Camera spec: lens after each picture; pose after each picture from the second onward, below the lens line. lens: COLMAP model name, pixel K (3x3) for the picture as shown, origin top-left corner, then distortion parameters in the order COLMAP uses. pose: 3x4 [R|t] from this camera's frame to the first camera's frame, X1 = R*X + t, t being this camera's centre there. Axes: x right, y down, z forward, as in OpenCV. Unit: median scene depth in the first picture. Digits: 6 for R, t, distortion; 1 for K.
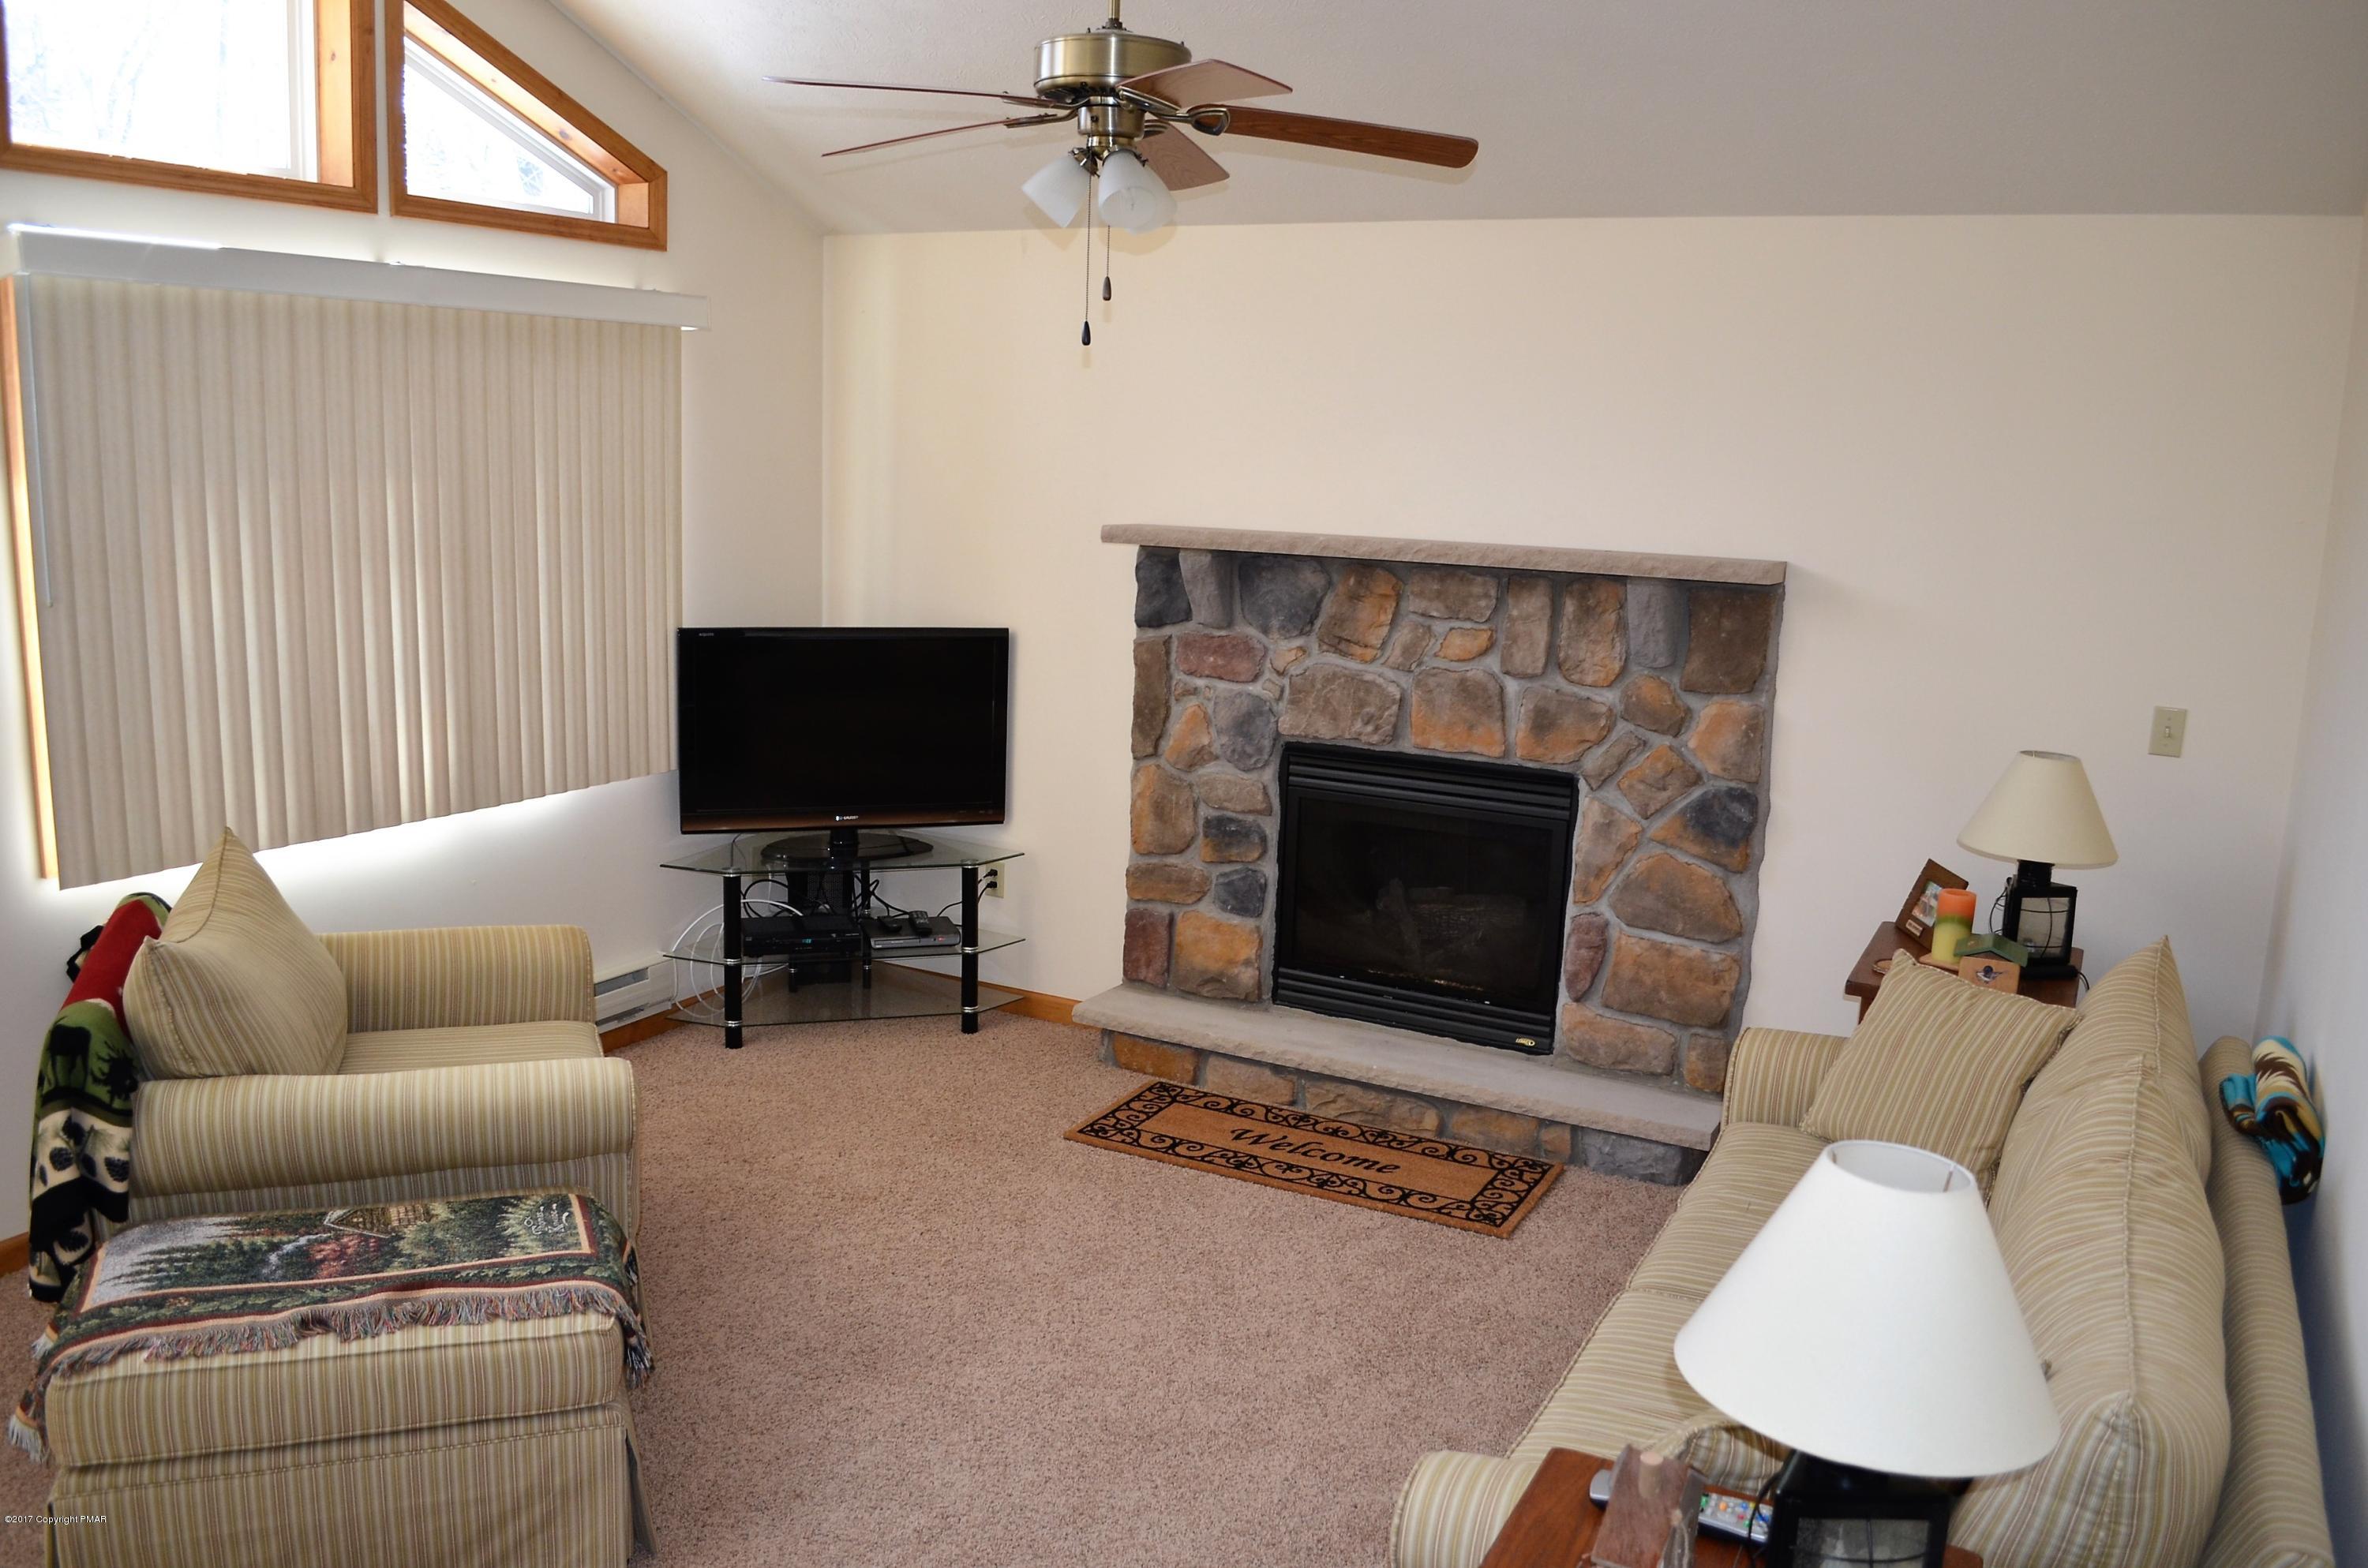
lens RADIAL K [[1866.7, 0, 1193.9], [0, 1866.7, 801.3], [0, 0, 1]] dist [-0.079251, 0.008678]
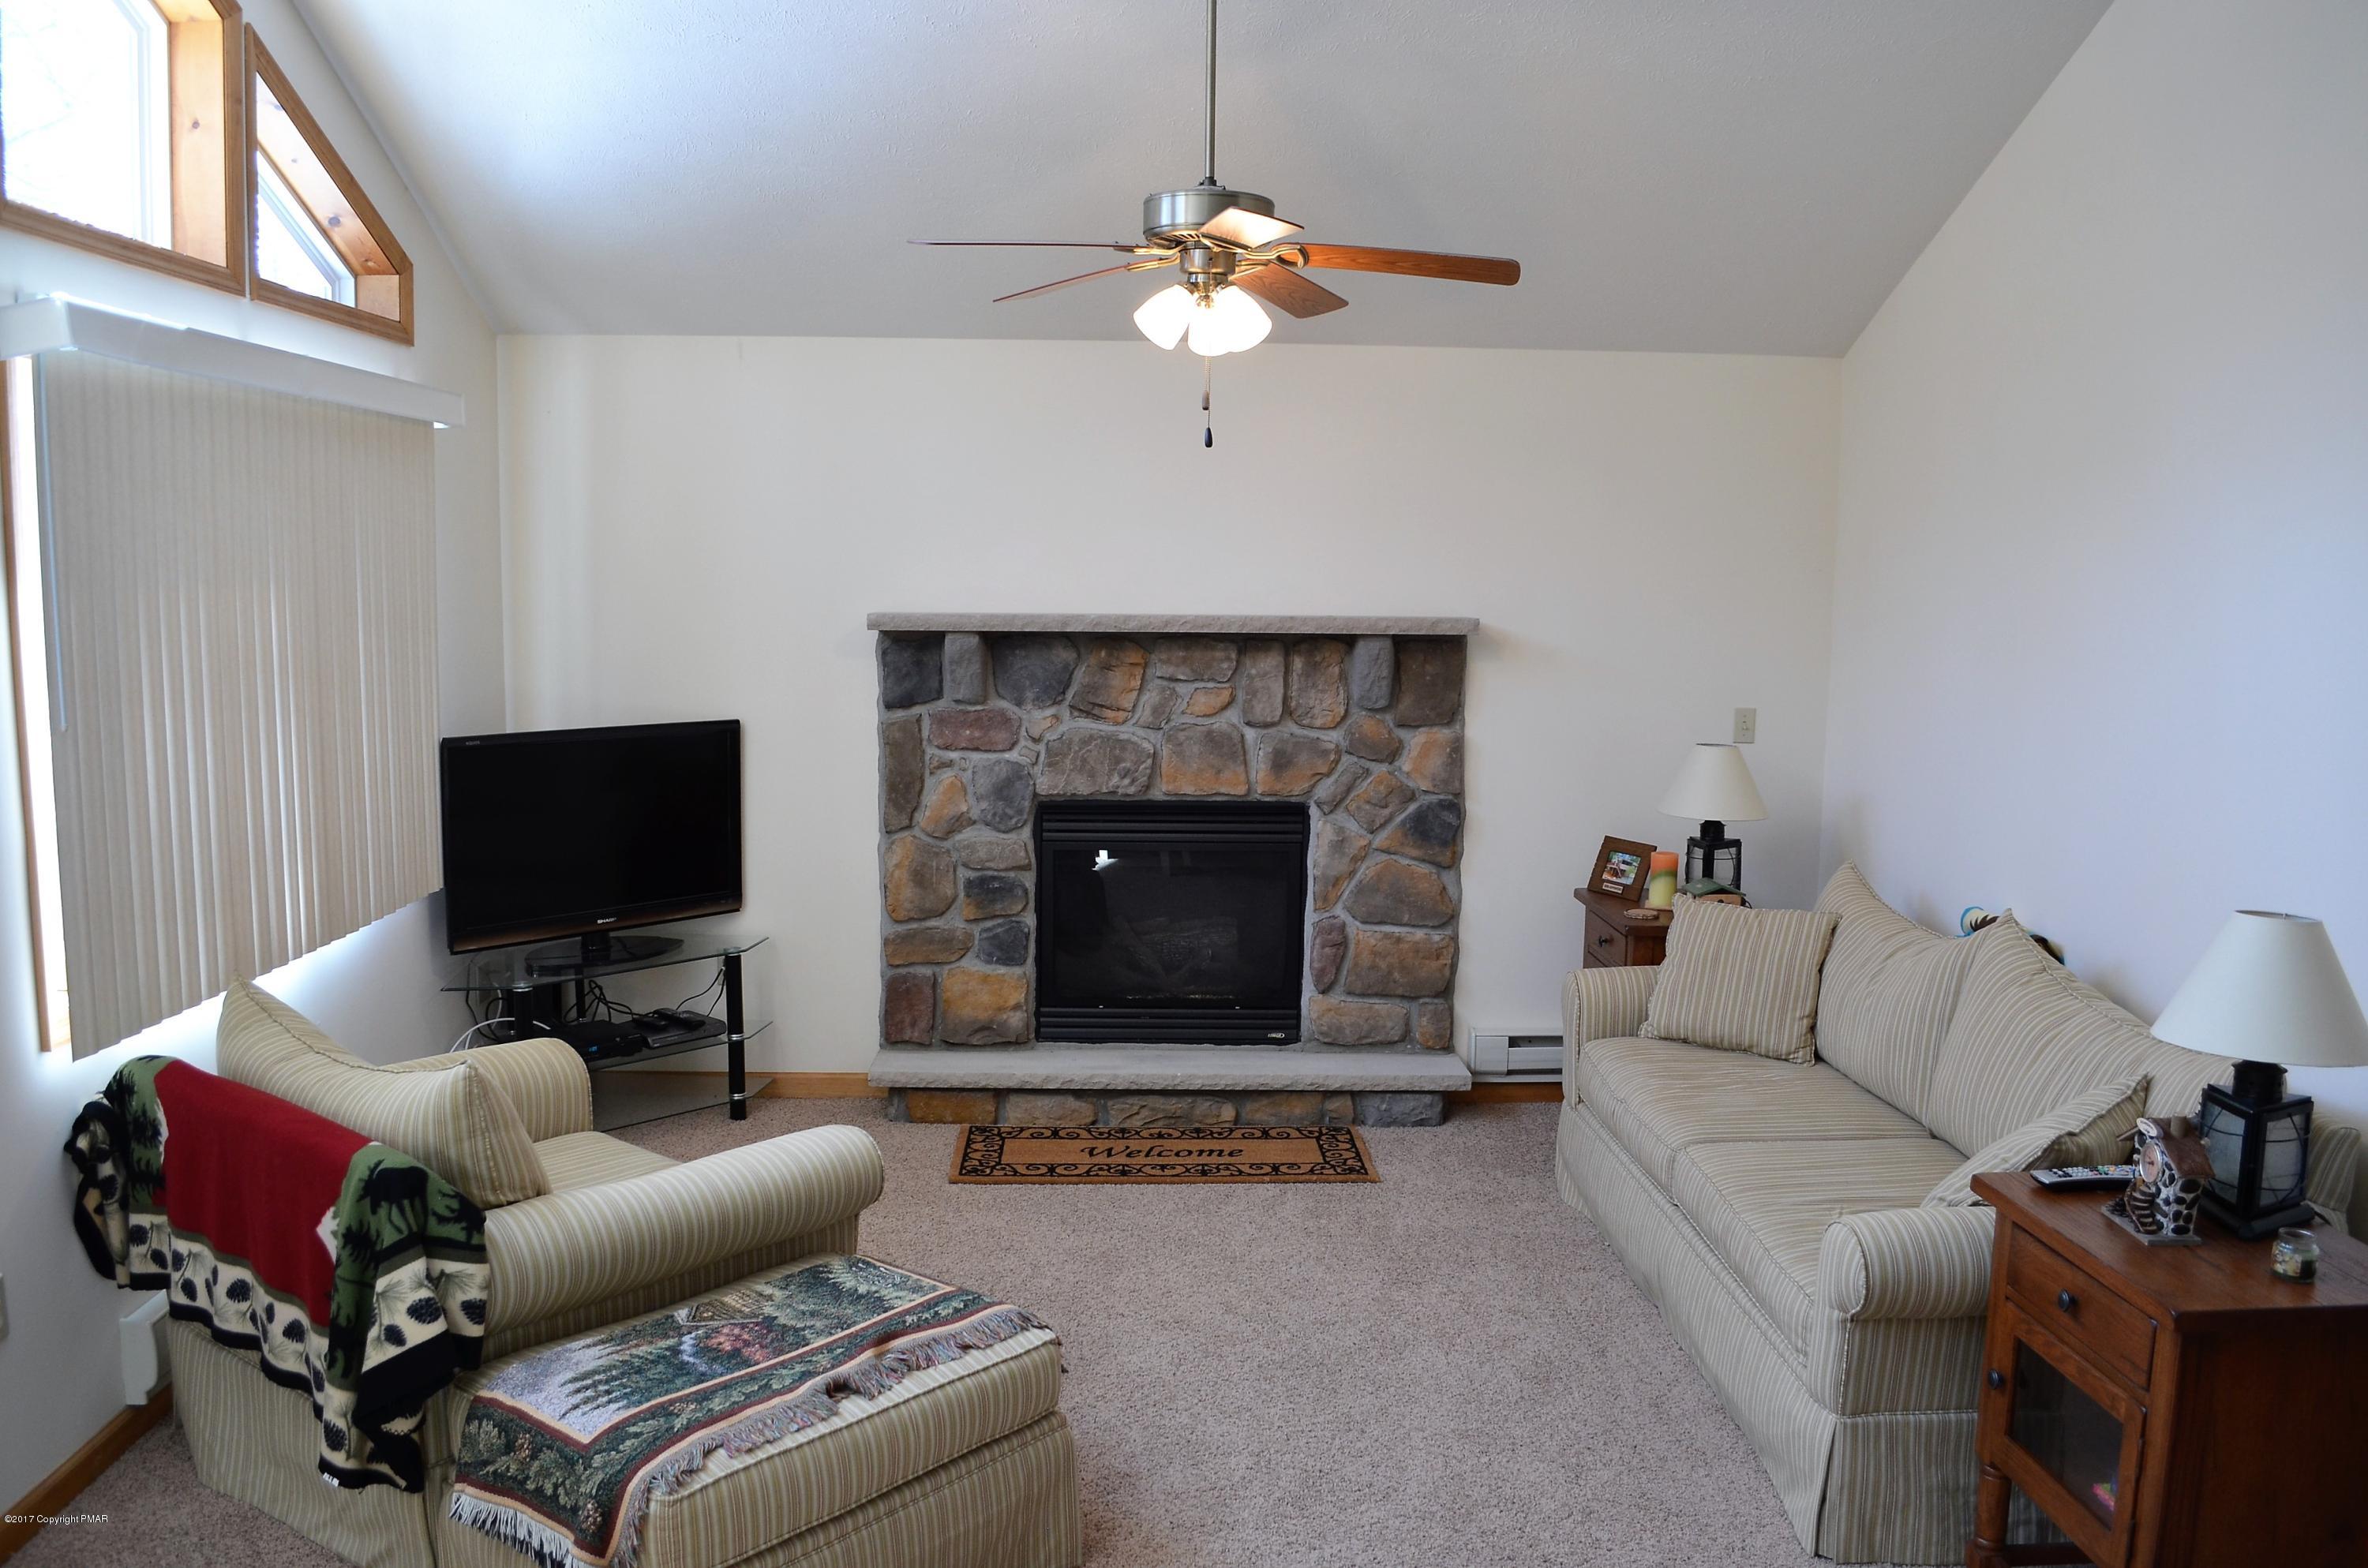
lens RADIAL K [[1866.7, 0, 1193.9], [0, 1866.7, 801.3], [0, 0, 1]] dist [-0.079251, 0.008678]
pose [[0.865399, -0.085586, 0.493720, -0.449240], [0.111569, 0.993483, -0.023339, 0.004256], [-0.488505, 0.075282, 0.869308, -0.009065]]
